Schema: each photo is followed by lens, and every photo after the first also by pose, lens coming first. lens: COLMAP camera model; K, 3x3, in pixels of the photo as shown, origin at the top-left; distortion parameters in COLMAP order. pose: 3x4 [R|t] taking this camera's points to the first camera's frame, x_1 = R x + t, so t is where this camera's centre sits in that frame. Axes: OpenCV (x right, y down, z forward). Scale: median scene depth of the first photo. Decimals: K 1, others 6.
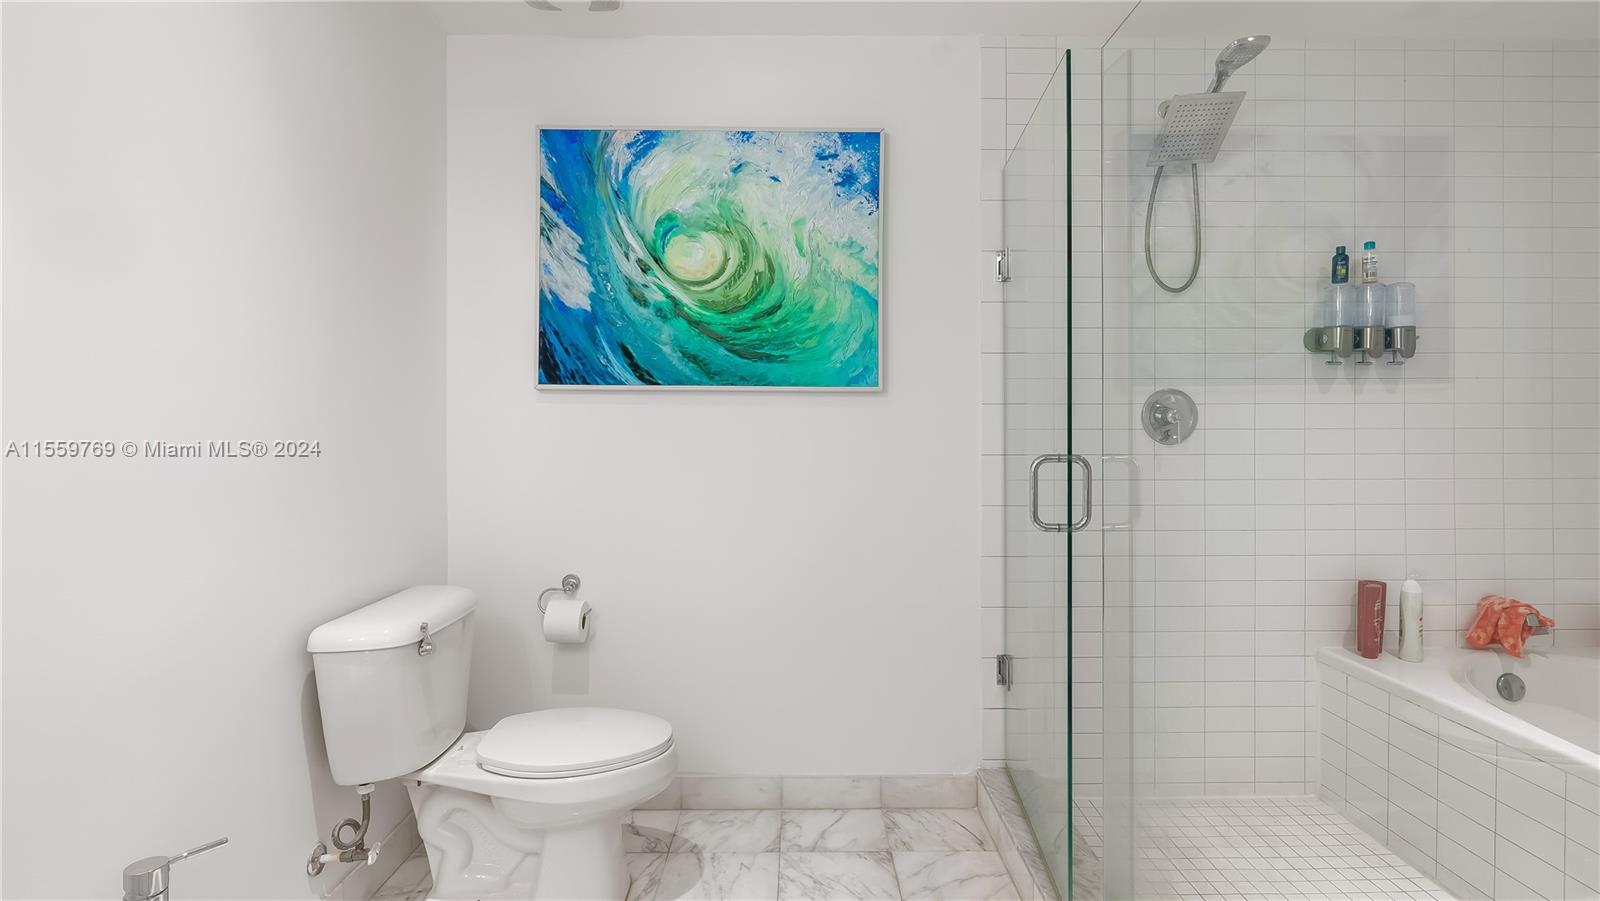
lens RADIAL K [[745.1, 0, 801.7], [0, 745.1, 438.0], [0, 0, 1]] dist [-0.003136, 0.000110]
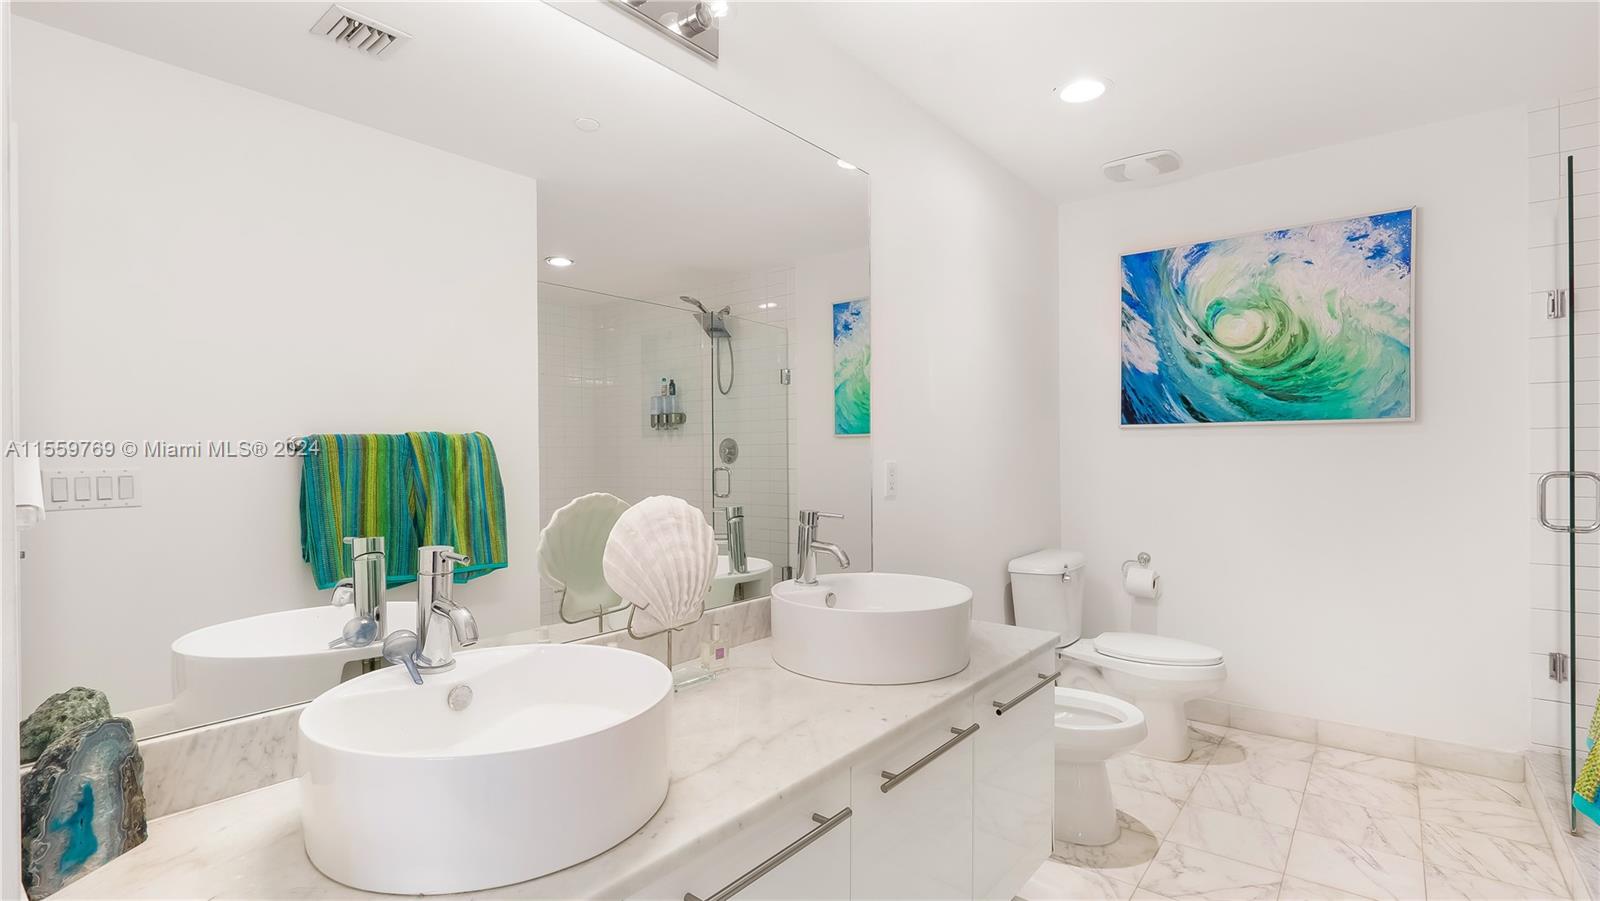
lens RADIAL K [[736.9, 0, 805.1], [0, 736.9, 459.3], [0, 0, 1]] dist [-0.003013, -0.000222]
pose [[0.778582, -0.004096, -0.627530, 0.086104], [0.002561, 0.999991, -0.003350, 0.001609], [0.627538, 0.001002, 0.778585, -0.569455]]
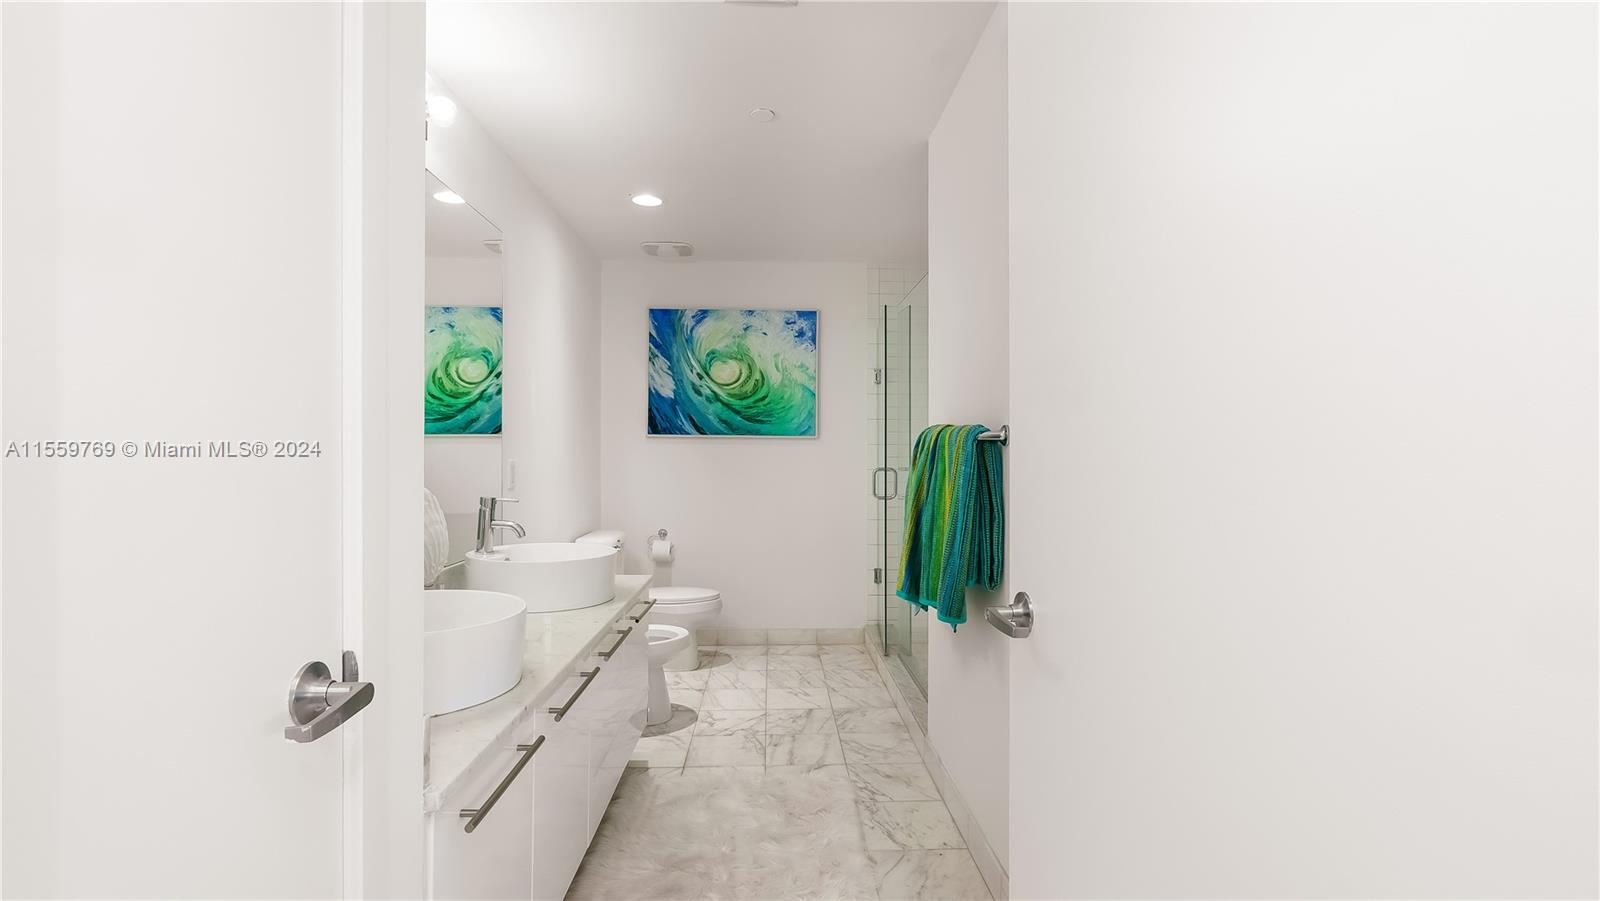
lens RADIAL K [[736.1, 0, 800.2], [0, 736.1, 448.8], [0, 0, 1]] dist [-0.004540, 0.000903]
pose [[0.999453, 0.002114, 0.033015, -0.005213], [-0.001468, 0.999807, -0.019591, 0.005592], [-0.033050, 0.019532, 0.999263, -1.009826]]
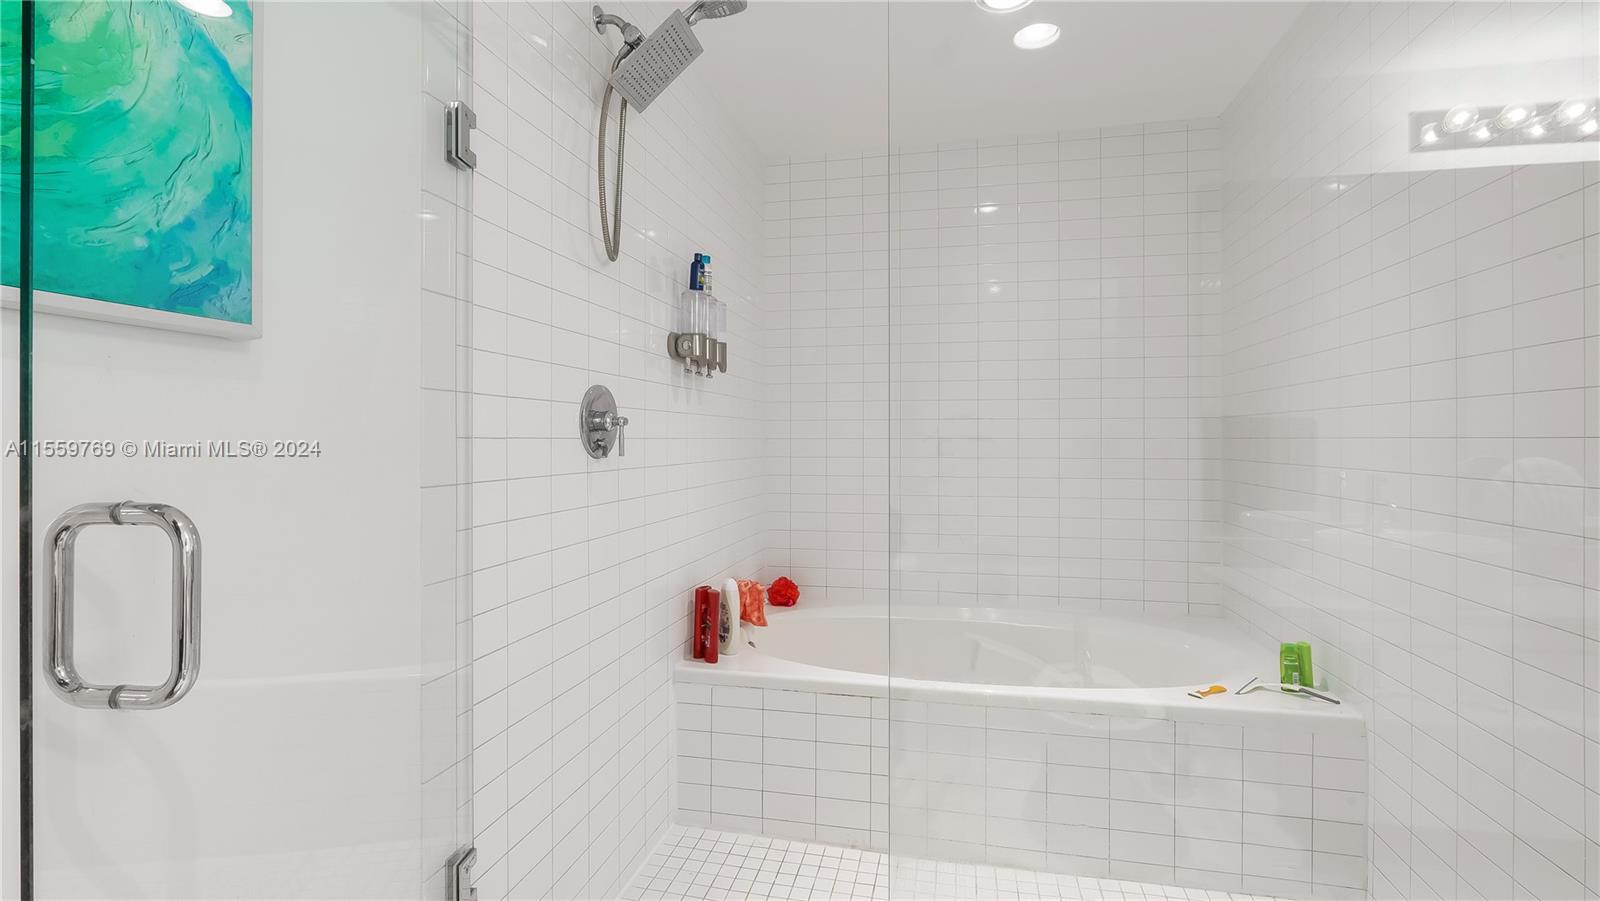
lens RADIAL K [[745.1, 0, 801.7], [0, 745.1, 438.0], [0, 0, 1]] dist [-0.003136, 0.000110]
pose [[0.207027, 0.003305, 0.978330, -0.209988], [0.008832, 0.999947, -0.005247, -0.006589], [-0.978295, 0.009727, 0.206986, 0.645575]]
